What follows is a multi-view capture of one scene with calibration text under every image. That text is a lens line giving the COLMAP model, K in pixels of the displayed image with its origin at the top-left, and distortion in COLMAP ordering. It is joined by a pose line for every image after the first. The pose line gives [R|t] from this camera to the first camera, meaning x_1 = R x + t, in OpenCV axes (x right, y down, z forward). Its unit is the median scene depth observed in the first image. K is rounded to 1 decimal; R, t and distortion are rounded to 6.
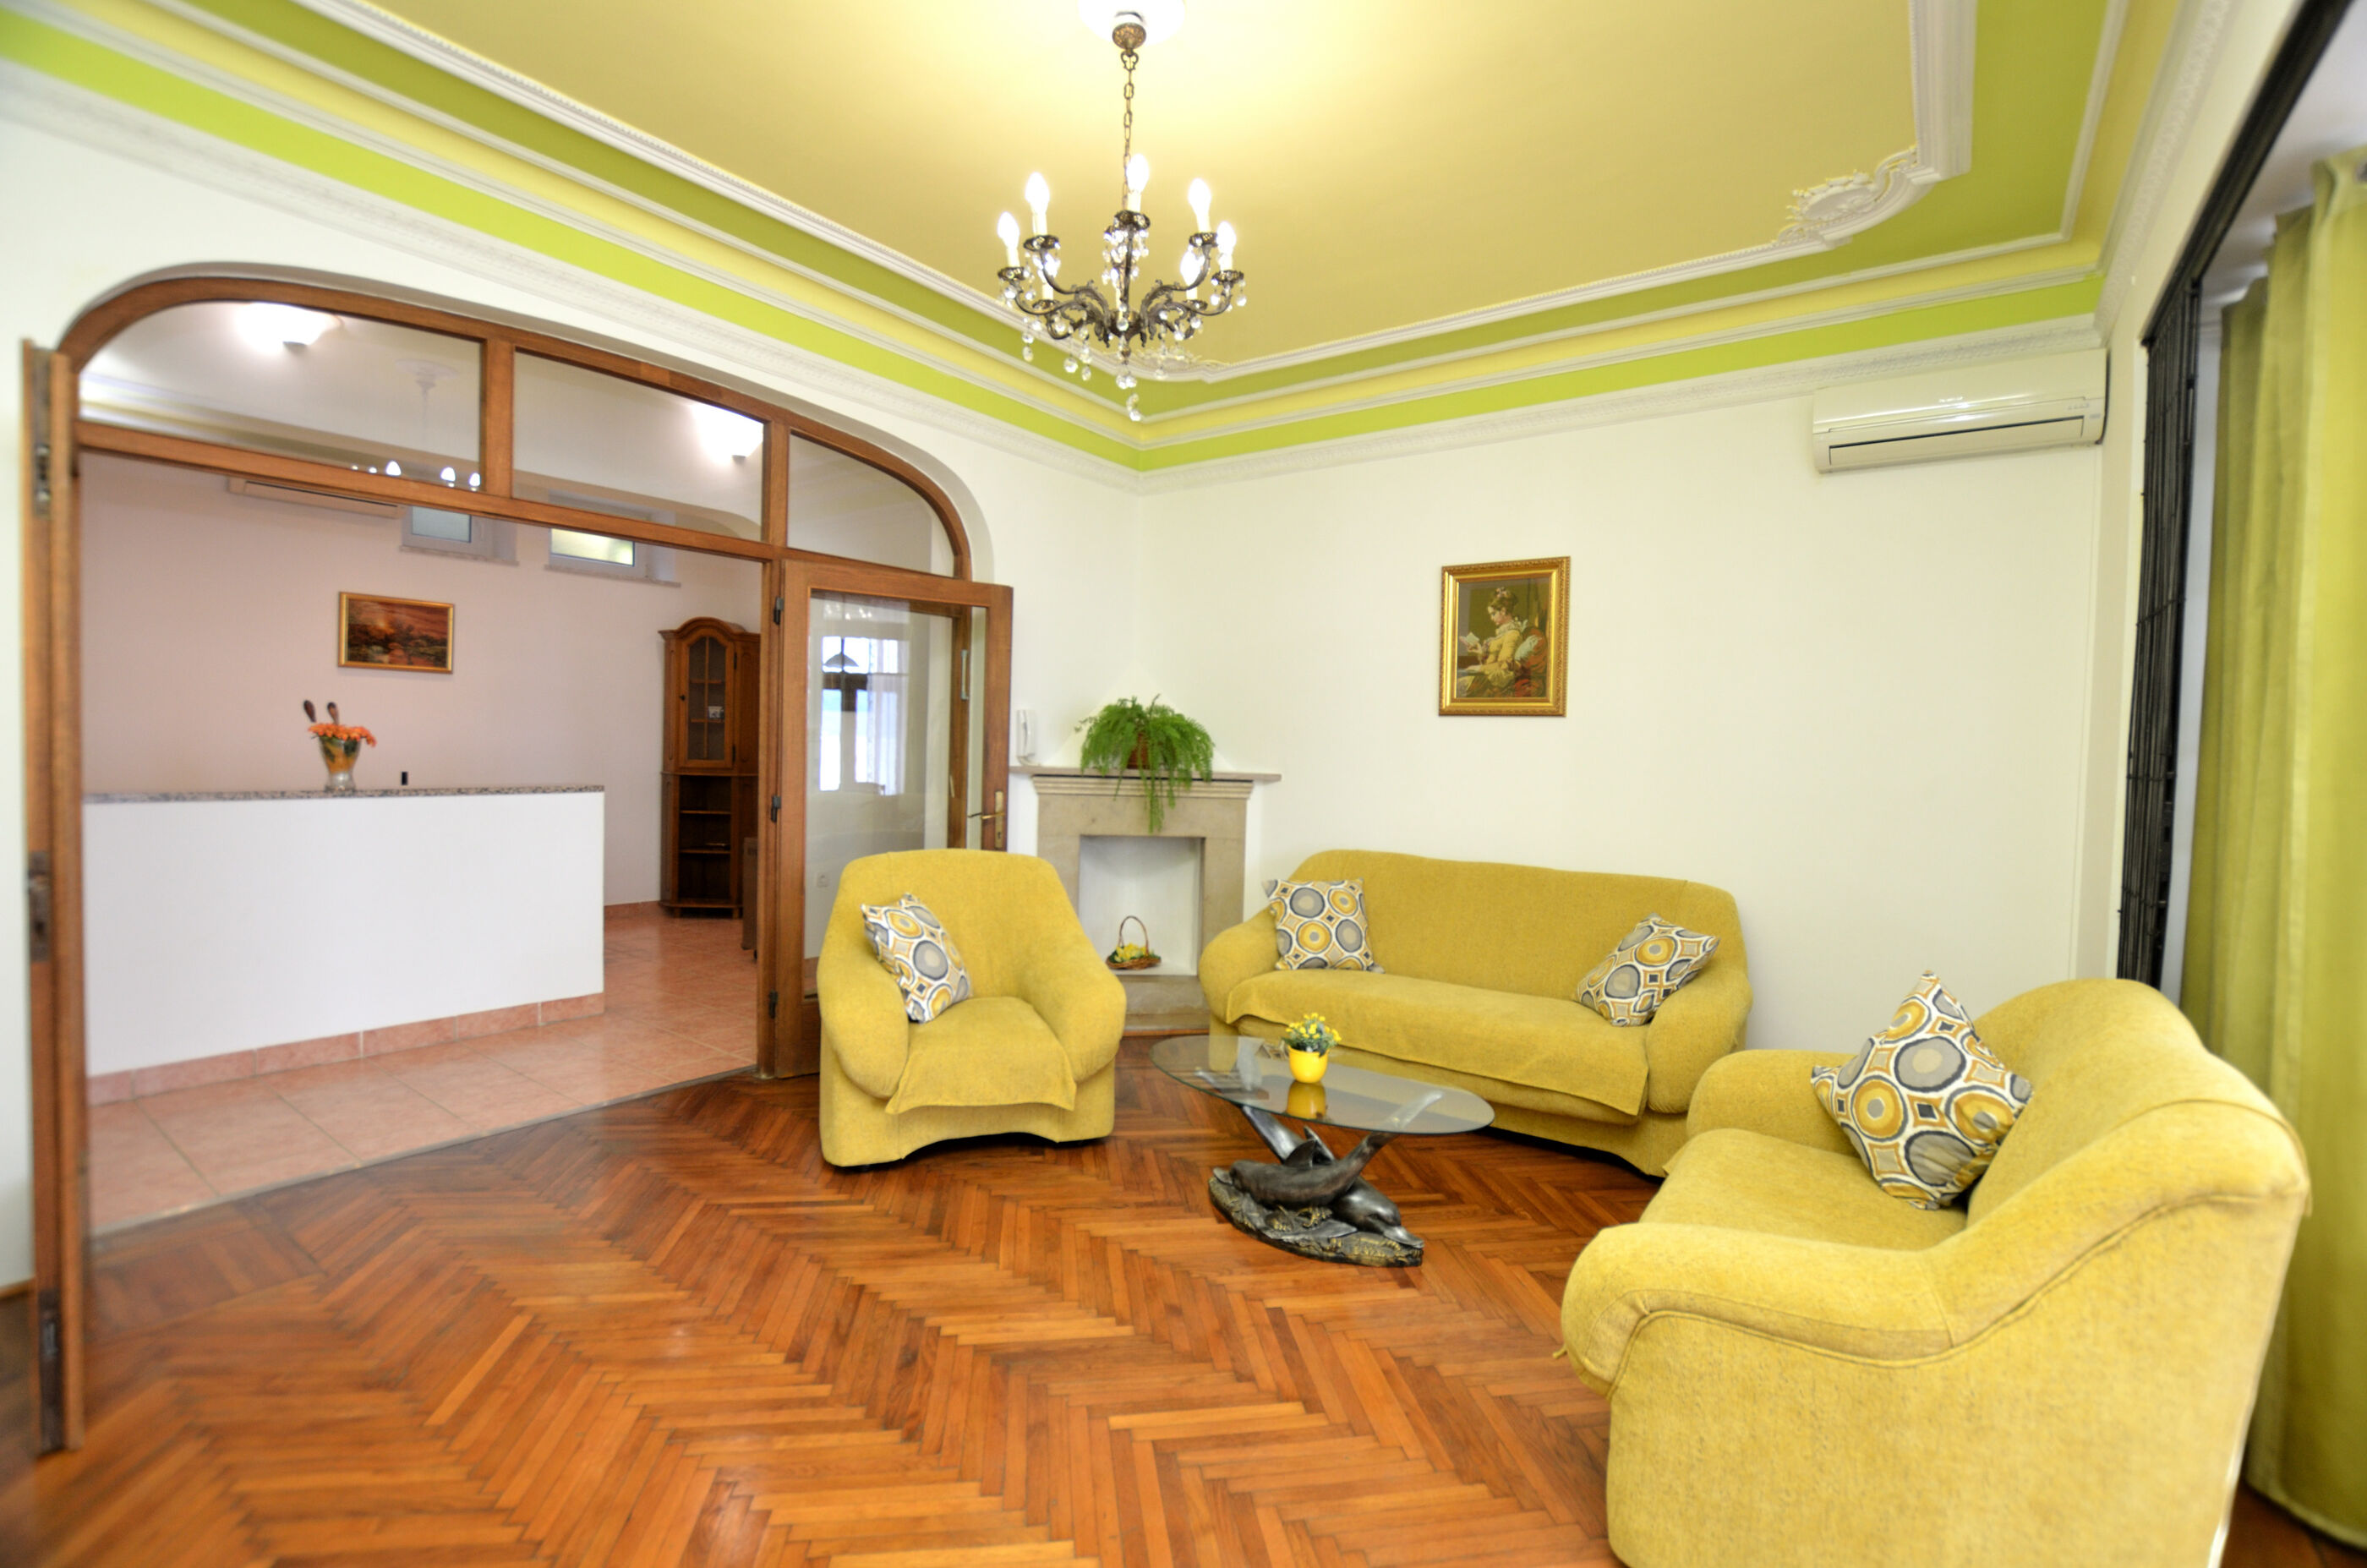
lens RADIAL K [[1043.6, 0, 1207.5], [0, 1043.6, 786.0], [0, 0, 1]] dist [-0.036634, 0.006005]
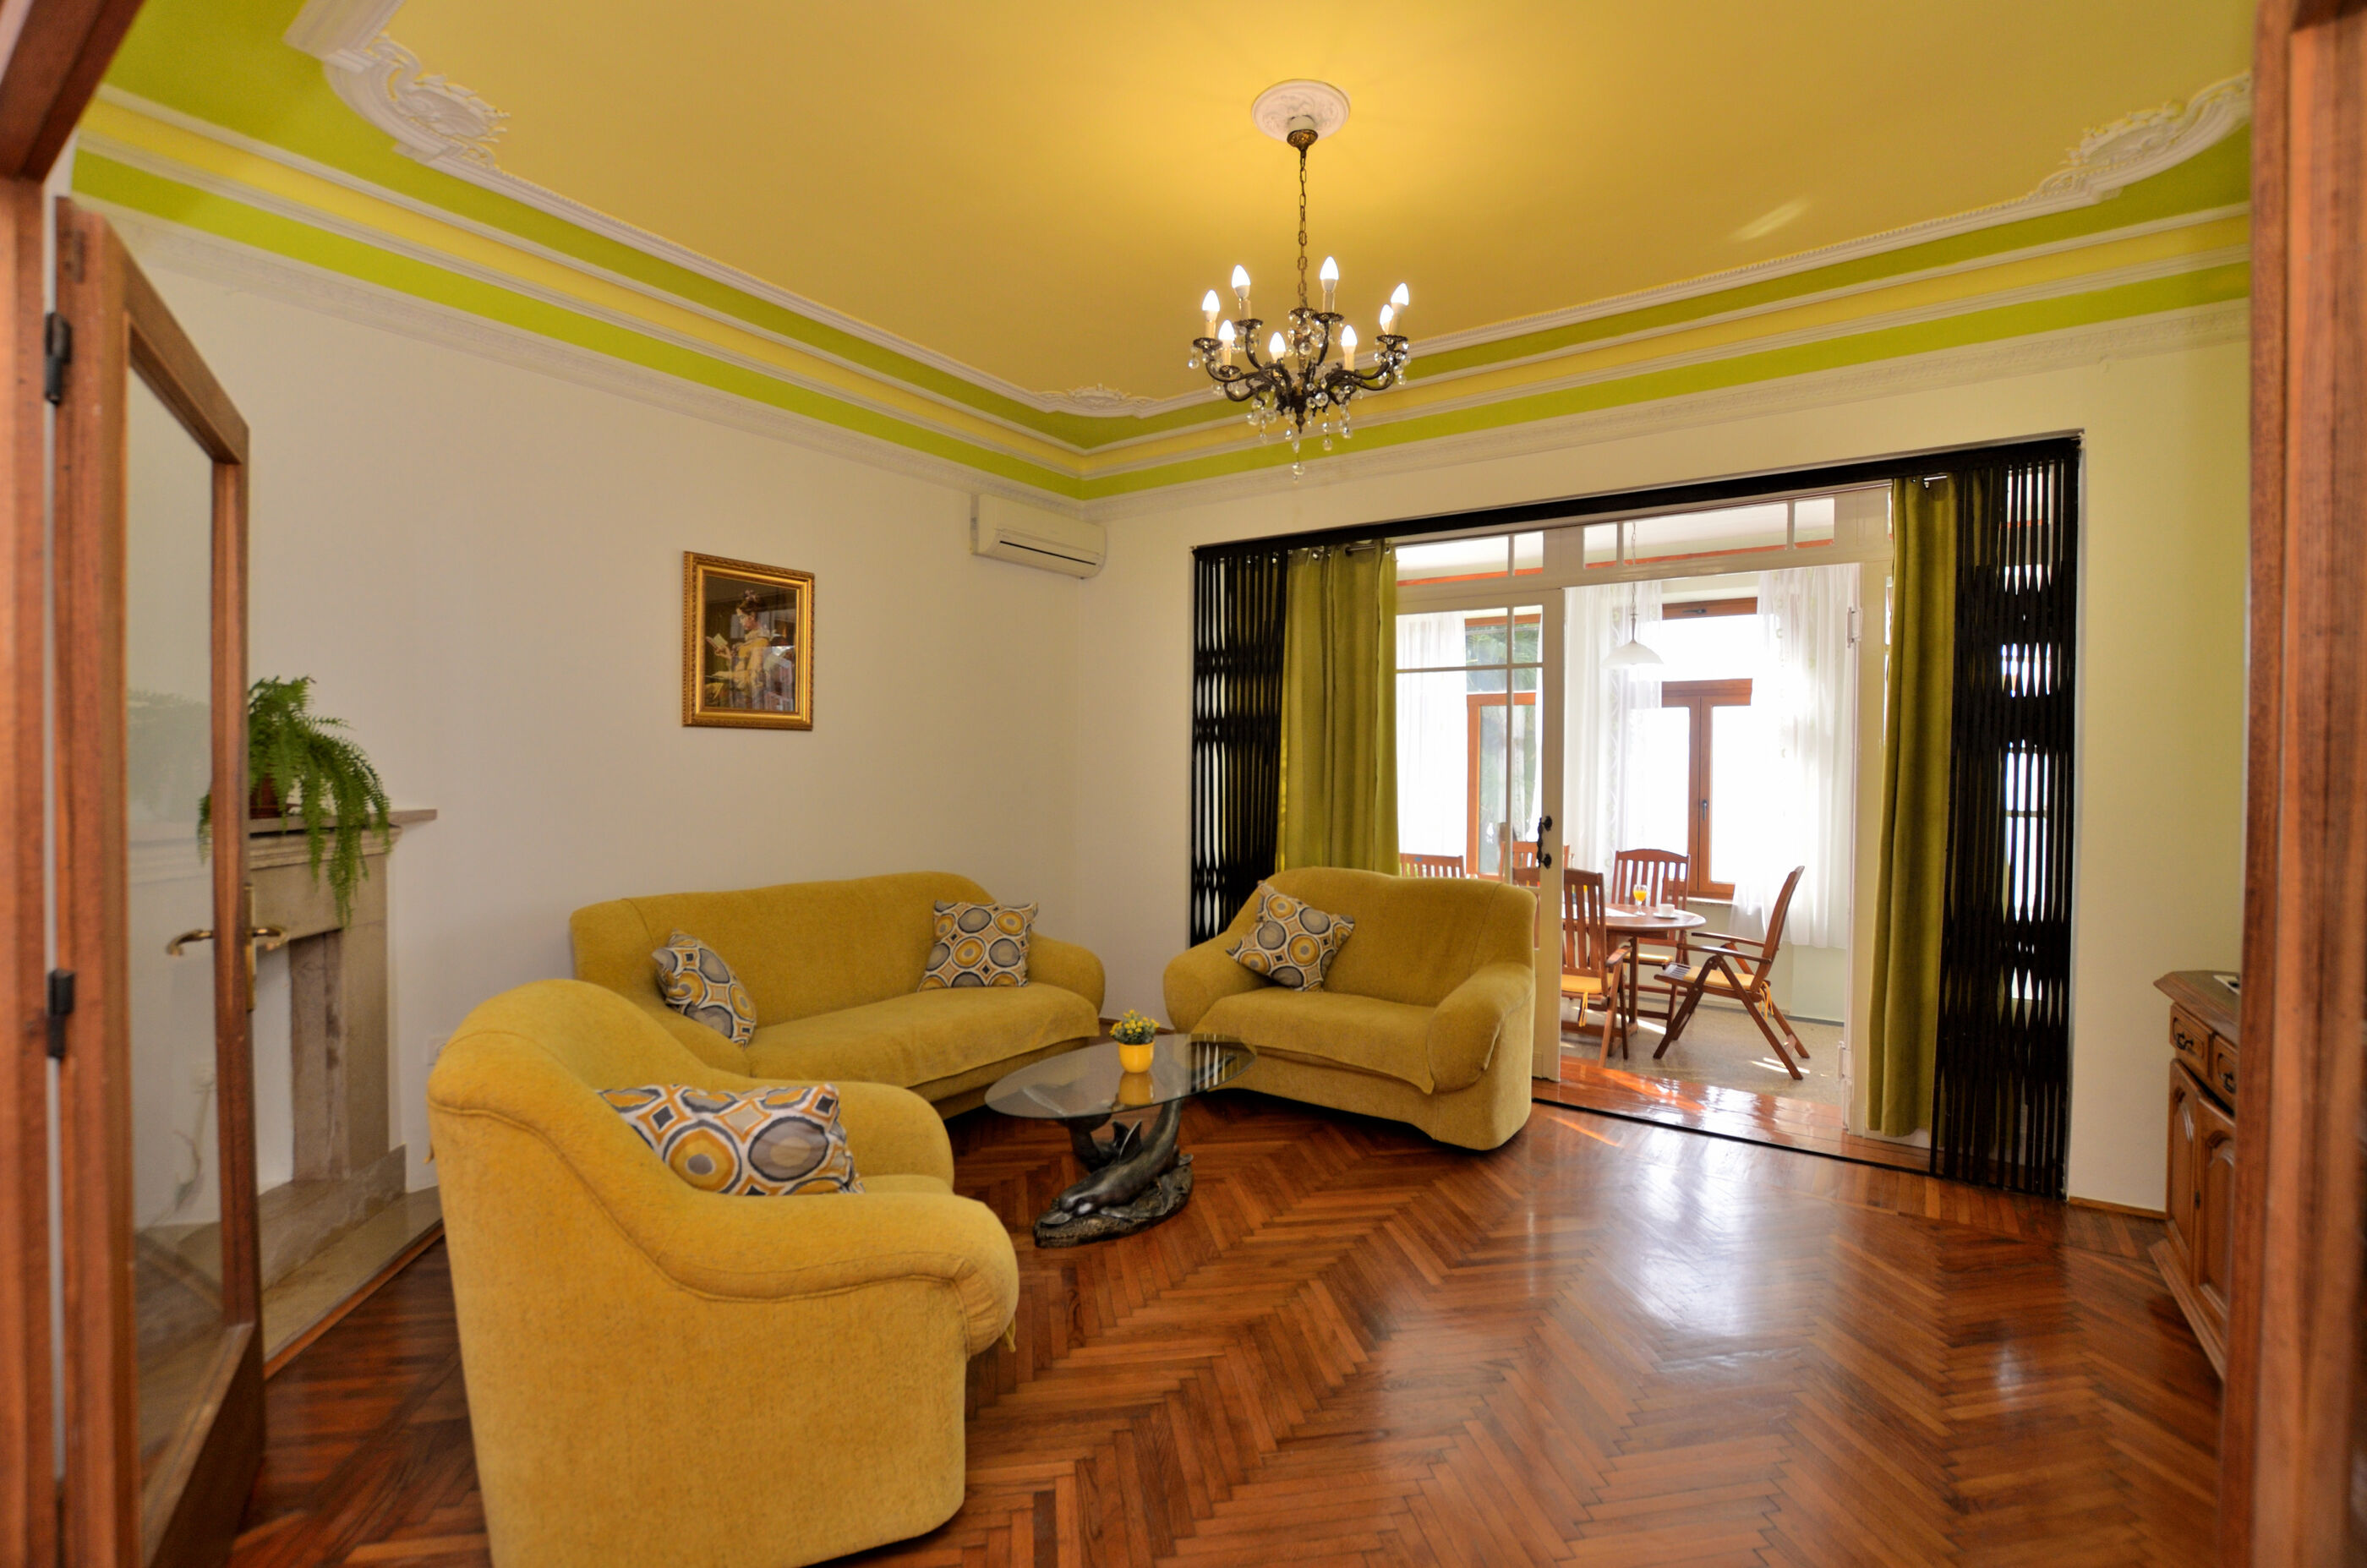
lens RADIAL K [[1043.6, 0, 1207.5], [0, 1043.6, 786.0], [0, 0, 1]] dist [-0.036634, 0.006005]
pose [[-0.028517, -0.046311, 0.998520, -0.663218], [0.024258, 0.998600, 0.047007, -0.050197], [-0.999299, 0.025563, -0.027354, 0.620207]]
